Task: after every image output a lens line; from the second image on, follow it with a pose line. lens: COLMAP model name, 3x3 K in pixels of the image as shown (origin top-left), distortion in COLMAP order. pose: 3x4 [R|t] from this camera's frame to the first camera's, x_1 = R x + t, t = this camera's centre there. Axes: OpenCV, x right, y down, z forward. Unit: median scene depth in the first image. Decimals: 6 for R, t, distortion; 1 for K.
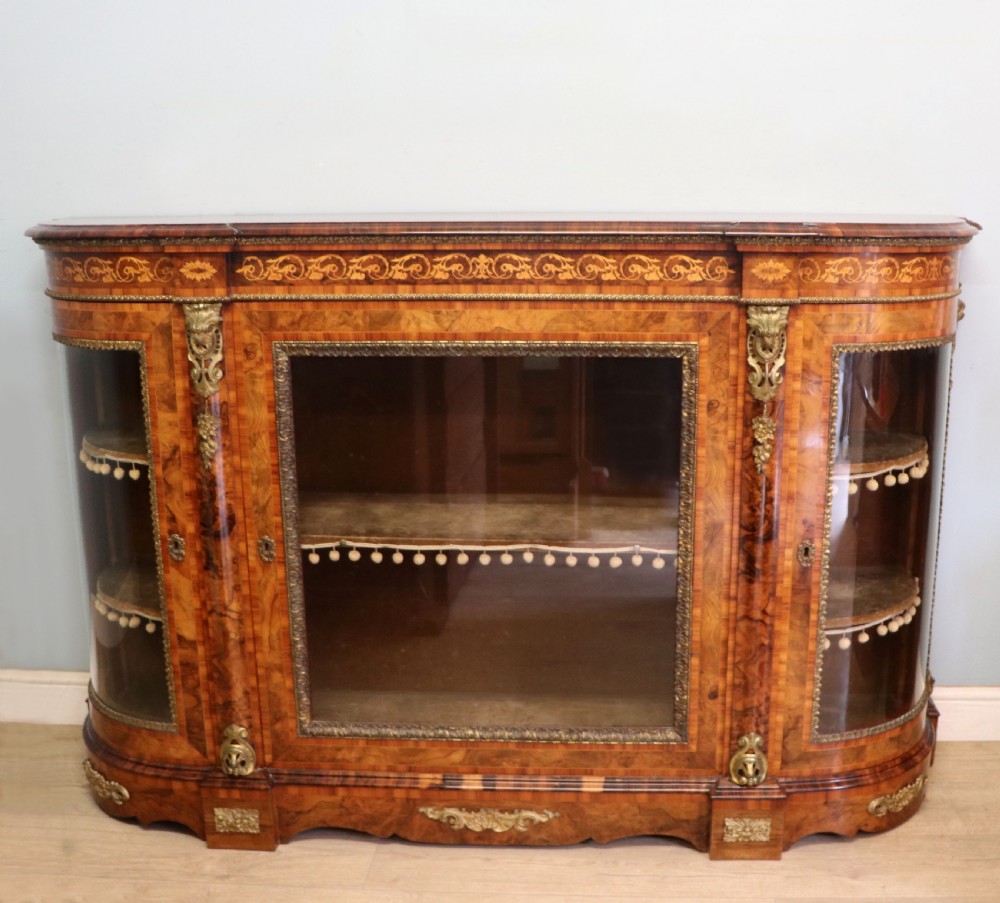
lens RADIAL K [[1216.6, 0, 598.8], [0, 1216.6, 446.3], [0, 0, 1]] dist [-0.156074, 0.000000]
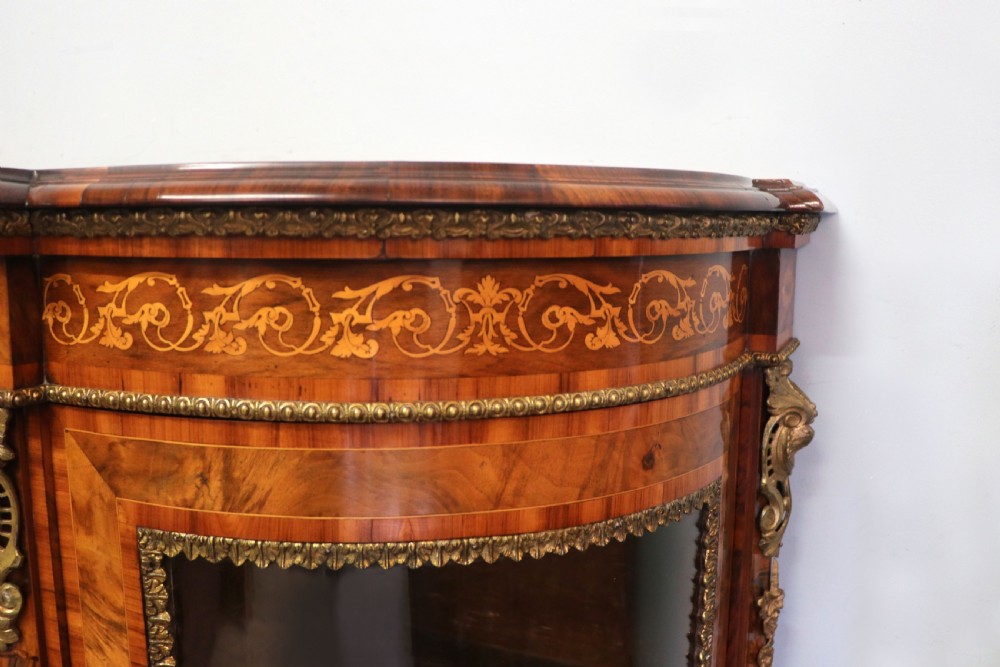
lens RADIAL K [[900.1, 0, 497.0], [0, 900.1, 339.2], [0, 0, 1]] dist [-0.167282, 0.098516]
pose [[0.912278, 0.052445, -0.406200, 0.386100], [-0.091718, 0.992740, -0.077815, -0.128617], [0.399170, 0.108245, 0.910465, 0.818807]]
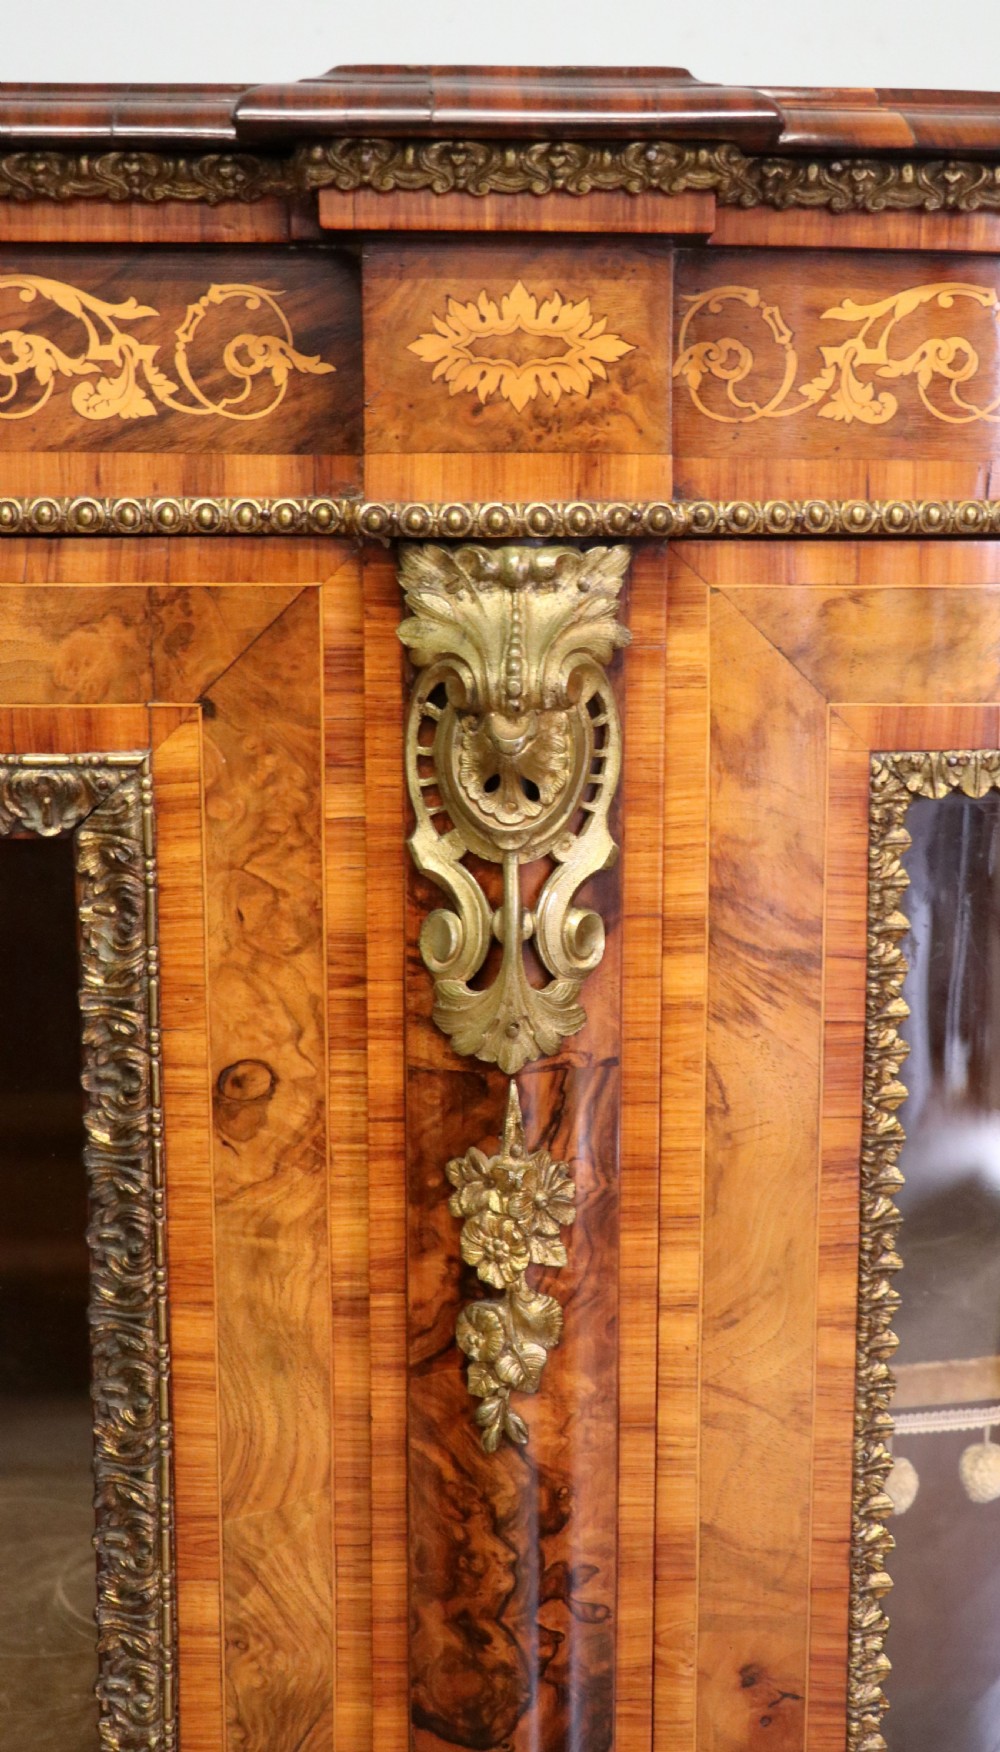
lens RADIAL K [[2241.8, 0, 557.4], [0, 2241.8, 838.2], [0, 0, 1]] dist [-0.026549, 0.000000]
pose [[0.998806, -0.010410, 0.047737, 0.129017], [0.014453, 0.996264, -0.085144, -0.042982], [-0.046672, 0.085732, 0.995224, 0.662167]]
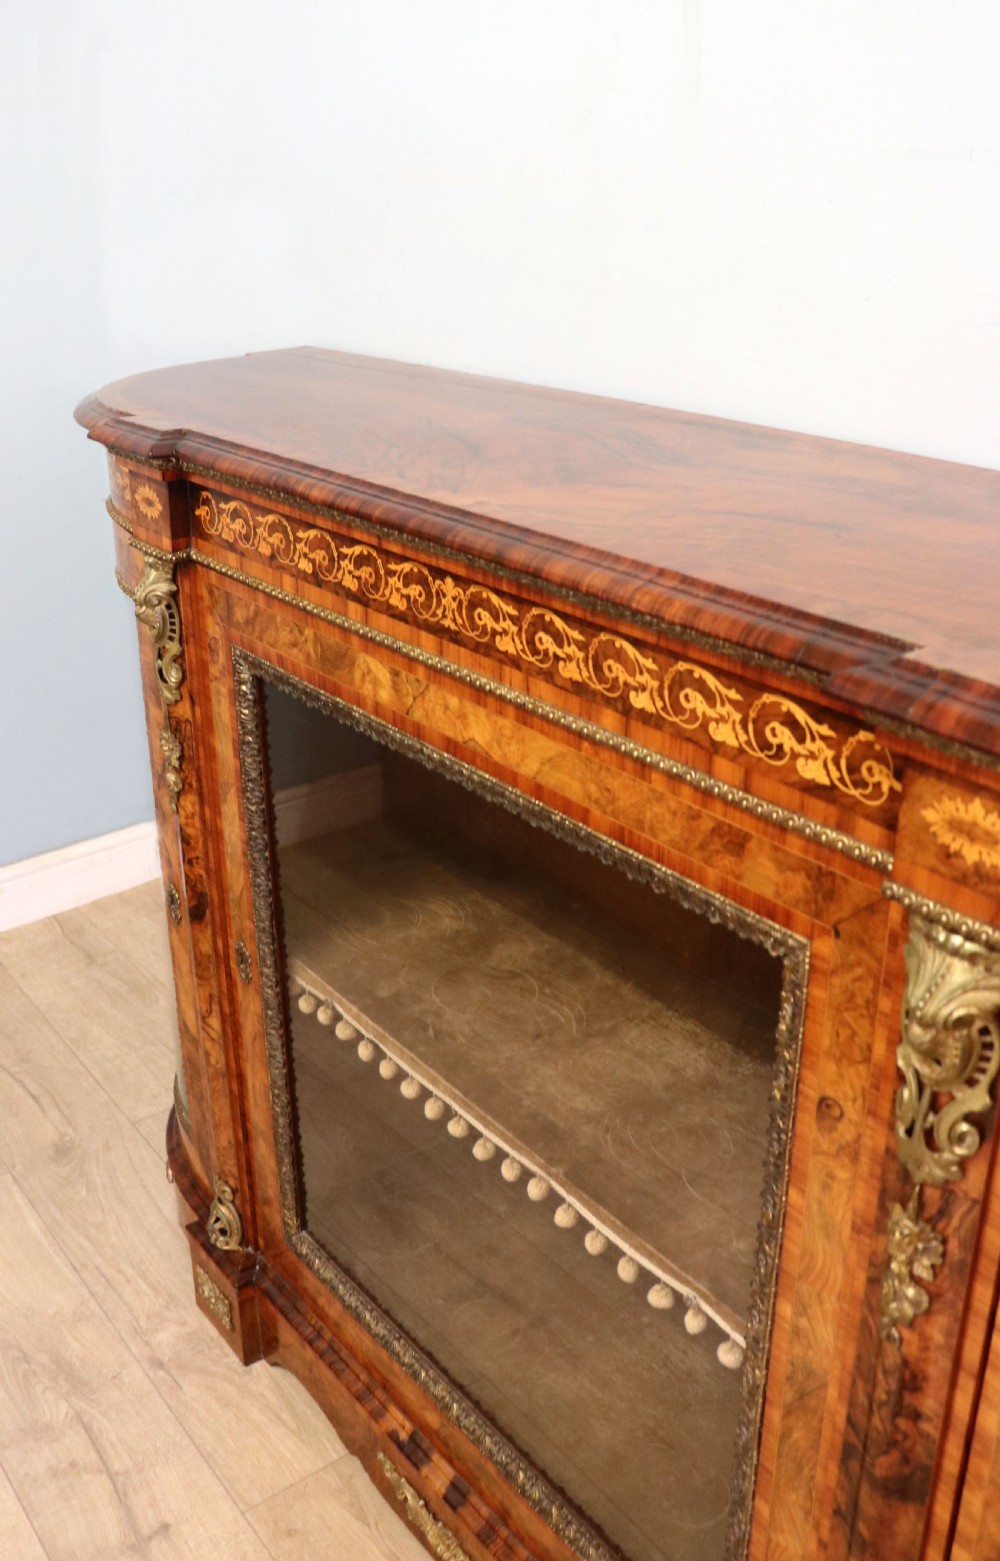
lens RADIAL K [[1478.6, 0, 410.2], [0, 1478.6, 722.5], [0, 0, 1]] dist [-0.148163, 0.000000]
pose [[0.580859, 0.281103, -0.763927, 0.324832], [-0.153443, 0.959467, 0.236384, -0.232237], [0.799411, -0.020086, 0.600448, 0.656636]]
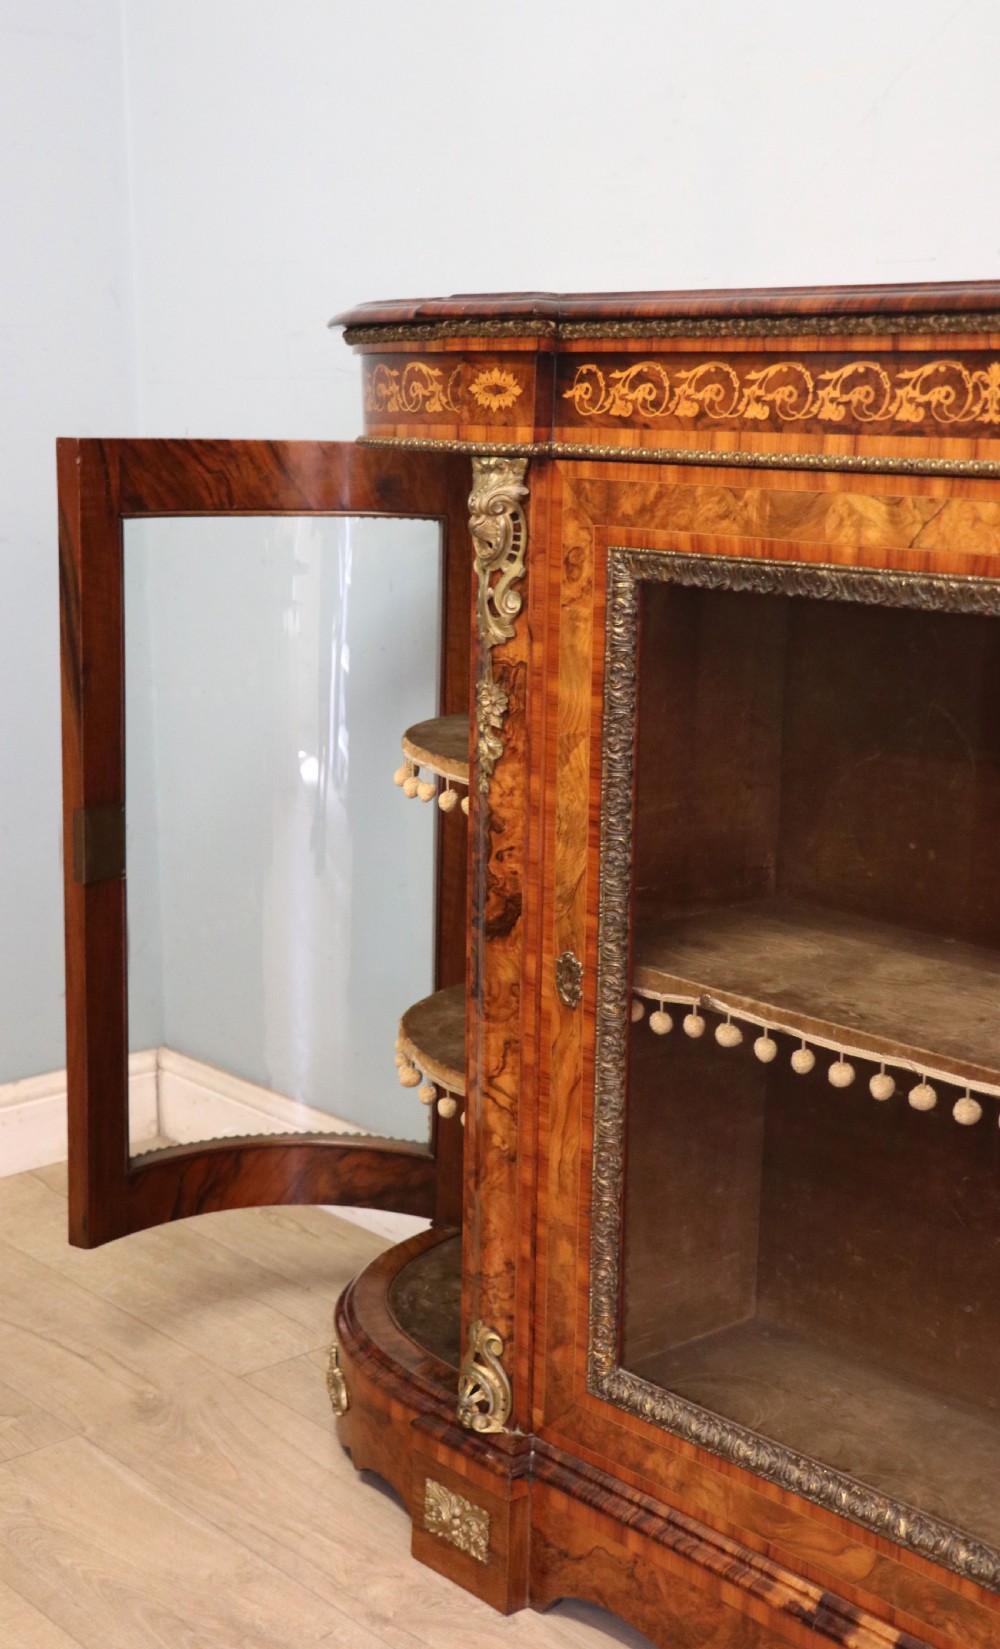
lens RADIAL K [[2229.6, 0, 441.8], [0, 2229.6, 821.9], [0, 0, 1]] dist [0.034420, 0.000000]
pose [[0.669799, 0.147942, -0.727655, 0.350731], [-0.180564, 0.982988, 0.033647, 0.002744], [0.720254, 0.108852, 0.685118, 0.360218]]
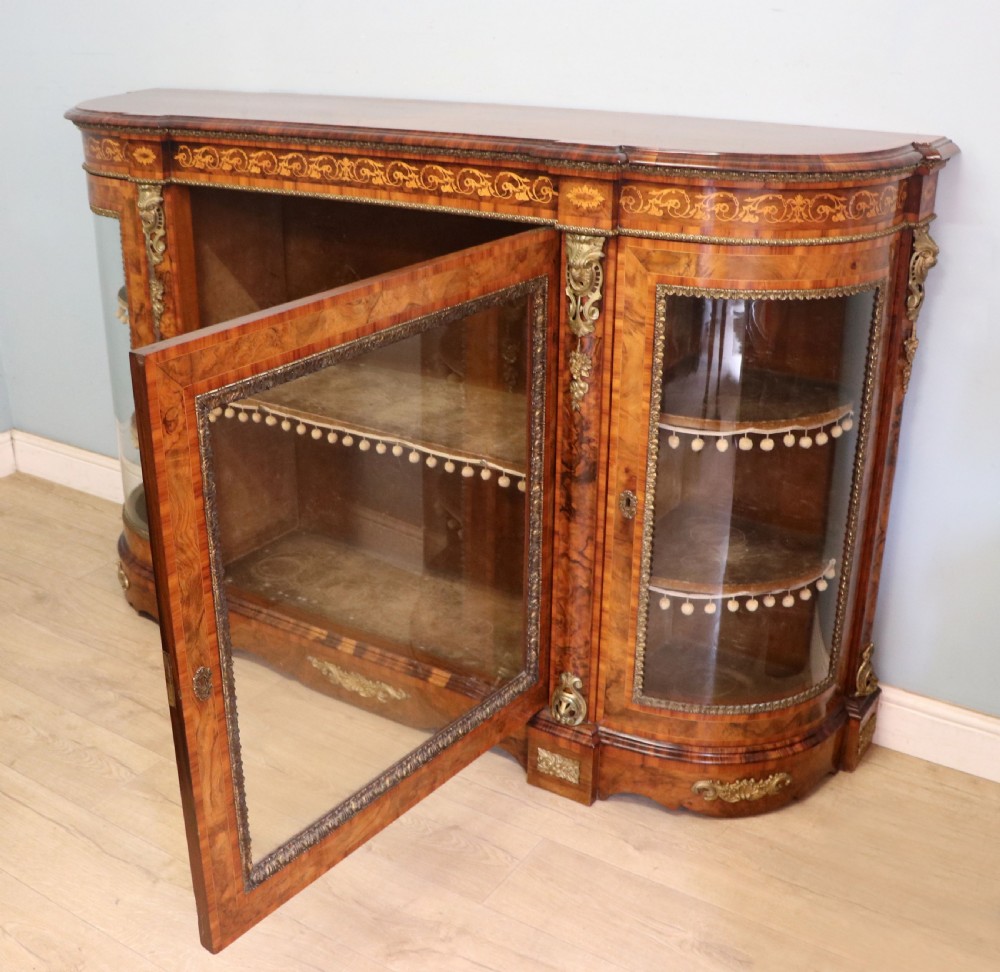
lens RADIAL K [[1292.2, 0, 418.3], [0, 1292.2, 505.9], [0, 0, 1]] dist [-0.158213, 0.000000]
pose [[0.823604, 0.209779, -0.526943, 0.588186], [-0.108040, 0.970099, 0.217336, -0.112872], [0.556779, -0.122068, 0.821642, 0.102132]]
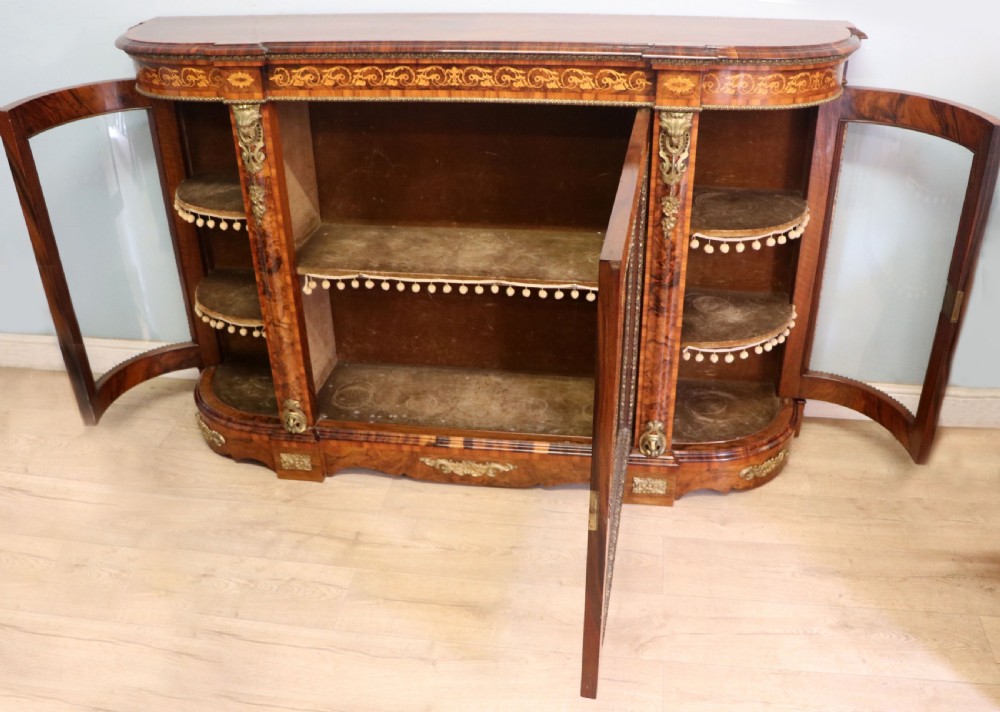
lens RADIAL K [[908.3, 0, 533.7], [0, 908.3, 371.6], [0, 0, 1]] dist [-0.169237, 0.090194]
pose [[0.994876, 0.042569, -0.091702, 0.087515], [-0.013850, 0.955870, 0.293463, -0.127198], [0.100148, -0.290689, 0.951562, 0.015228]]
